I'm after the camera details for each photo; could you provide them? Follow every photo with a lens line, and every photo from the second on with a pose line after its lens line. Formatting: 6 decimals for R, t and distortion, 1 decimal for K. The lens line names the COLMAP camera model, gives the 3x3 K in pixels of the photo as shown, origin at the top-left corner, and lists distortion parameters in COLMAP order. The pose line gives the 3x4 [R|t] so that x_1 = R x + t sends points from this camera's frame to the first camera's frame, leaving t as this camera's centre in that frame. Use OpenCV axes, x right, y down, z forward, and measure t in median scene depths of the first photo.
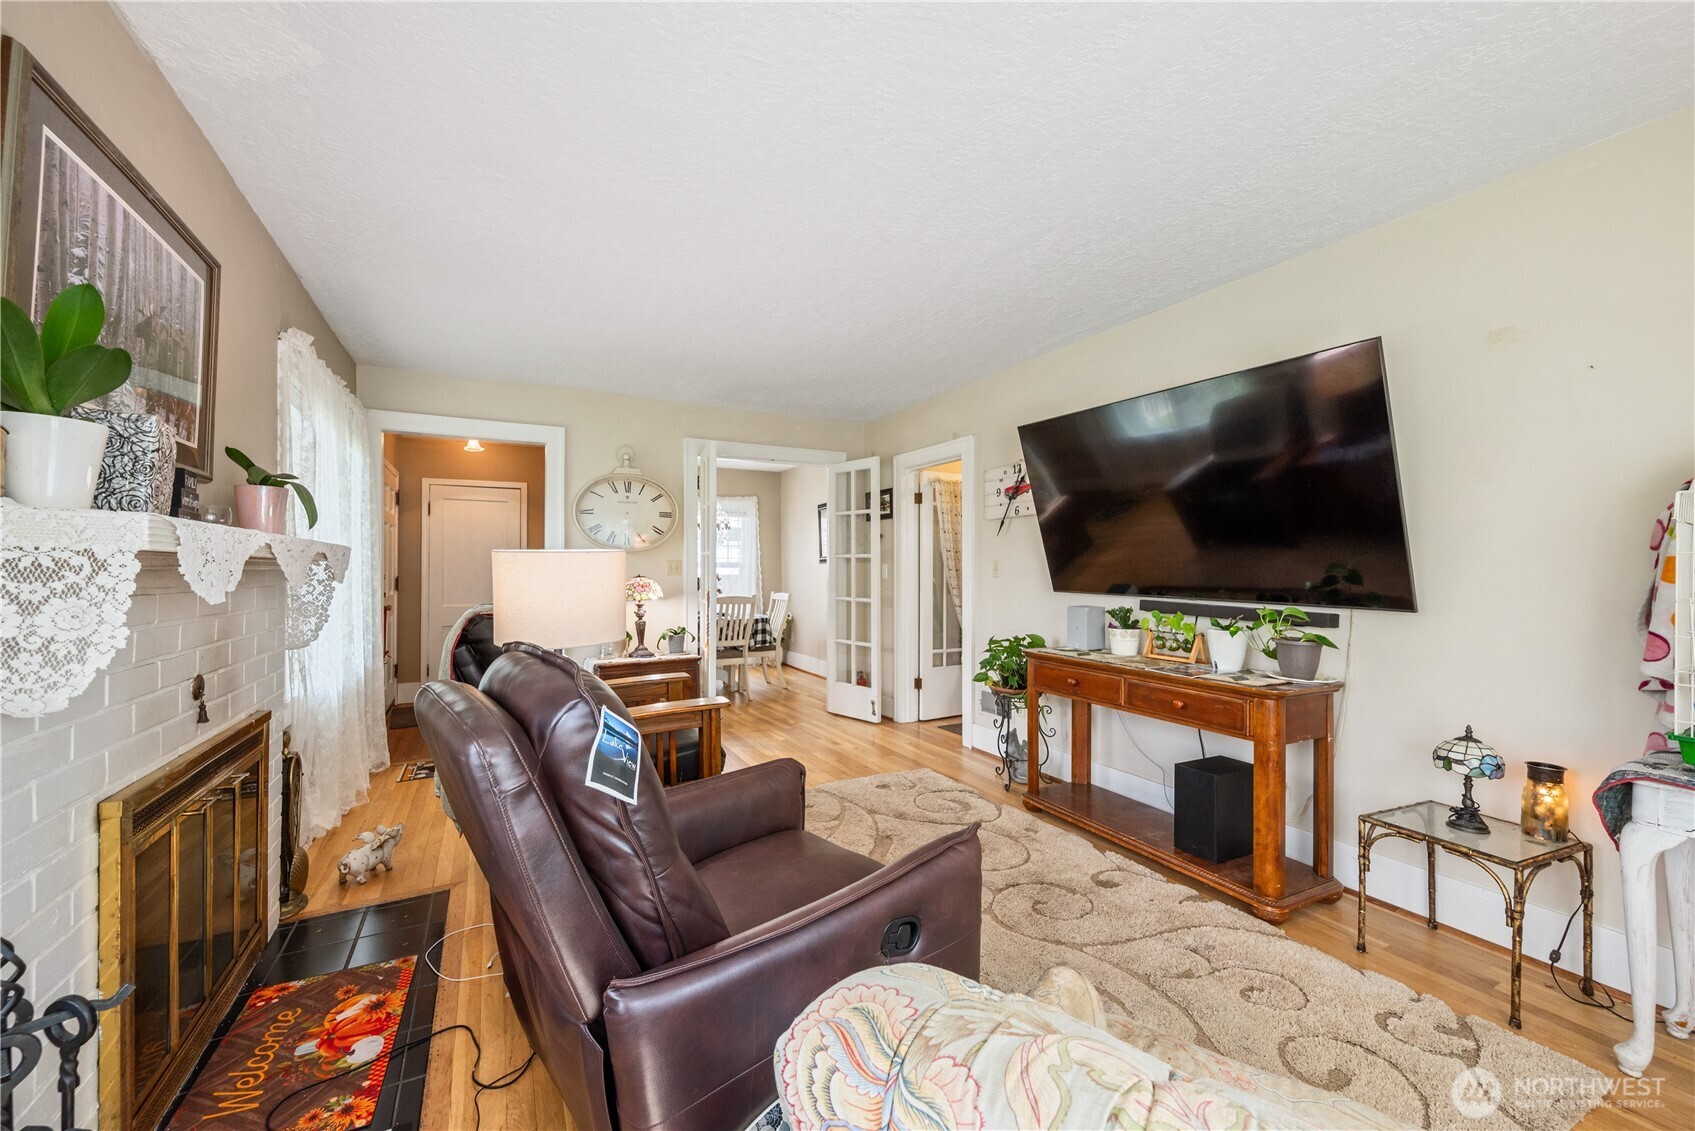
lens RADIAL K [[659.0, 0, 843.5], [0, 659.0, 565.8], [0, 0, 1]] dist [-0.001120, -0.000034]
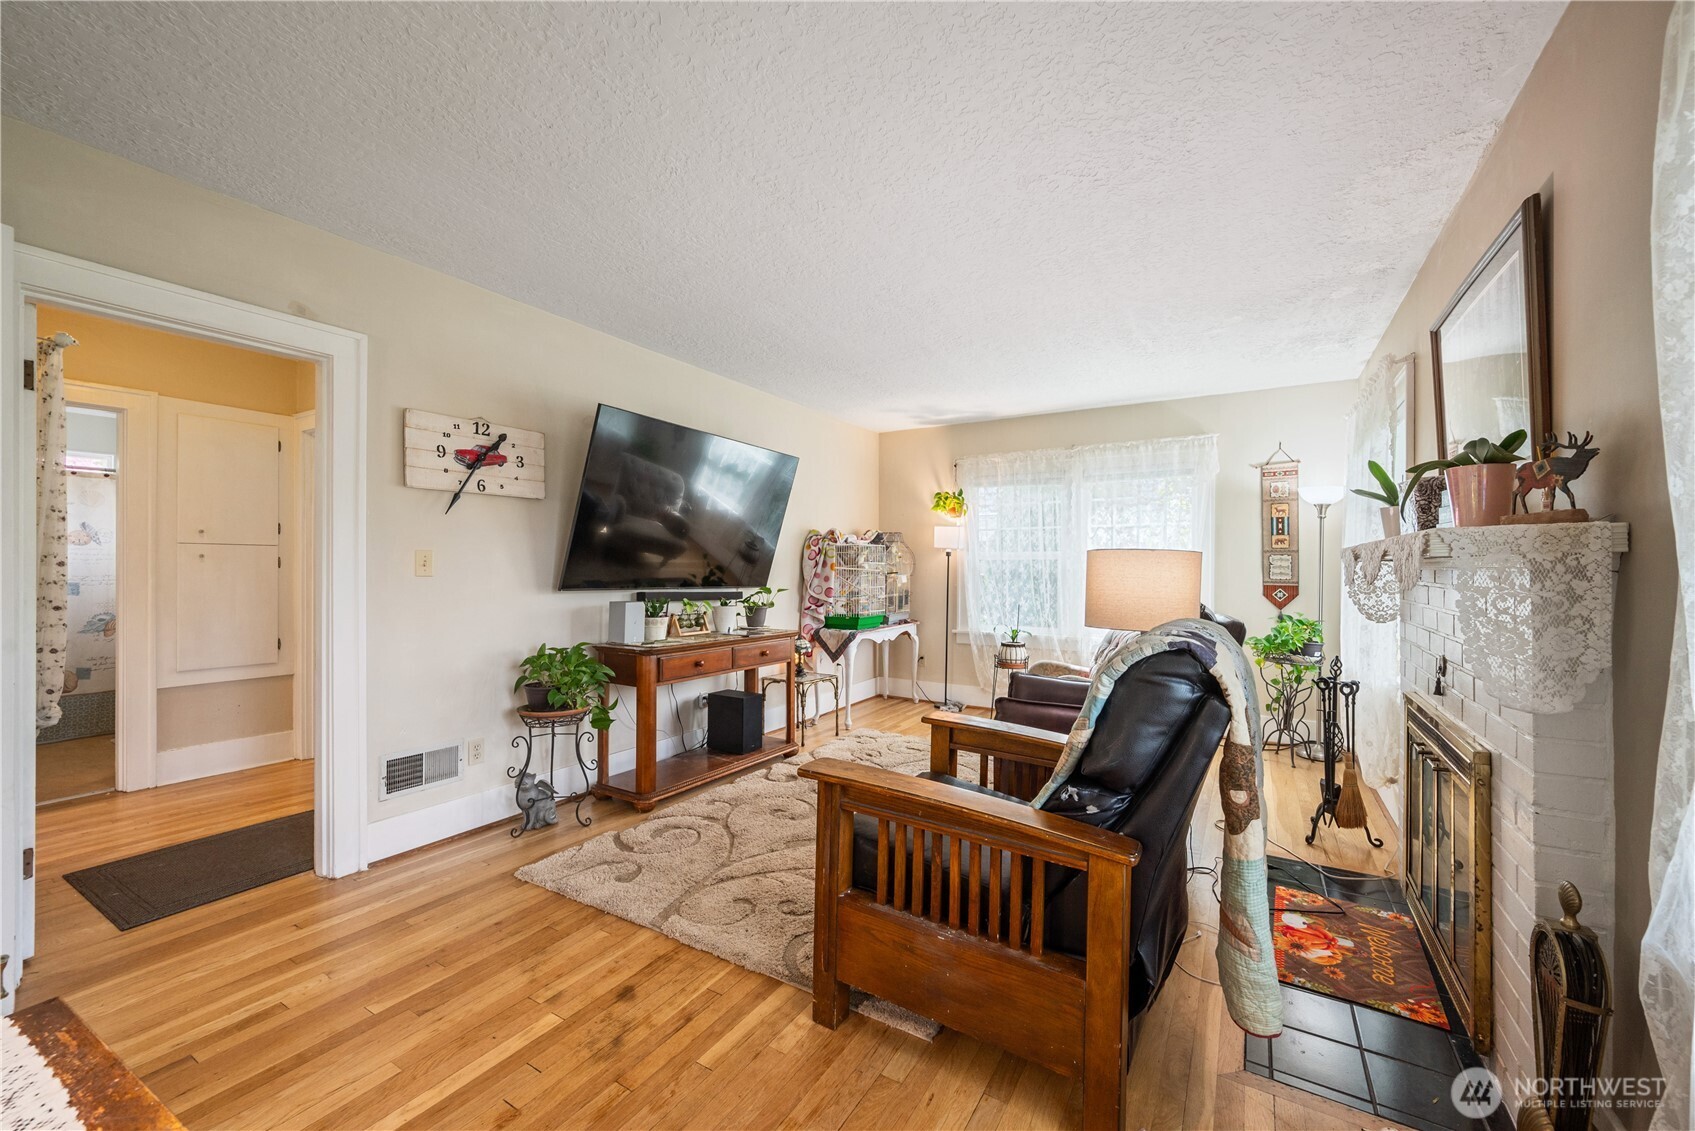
lens RADIAL K [[659.0, 0, 851.7], [0, 659.0, 562.8], [0, 0, 1]] dist [-0.001120, -0.000034]
pose [[-0.512726, 0.004109, 0.858543, -0.731260], [-0.008673, 0.999913, -0.009965, 0.008458], [-0.858509, -0.012555, -0.512645, 1.275693]]
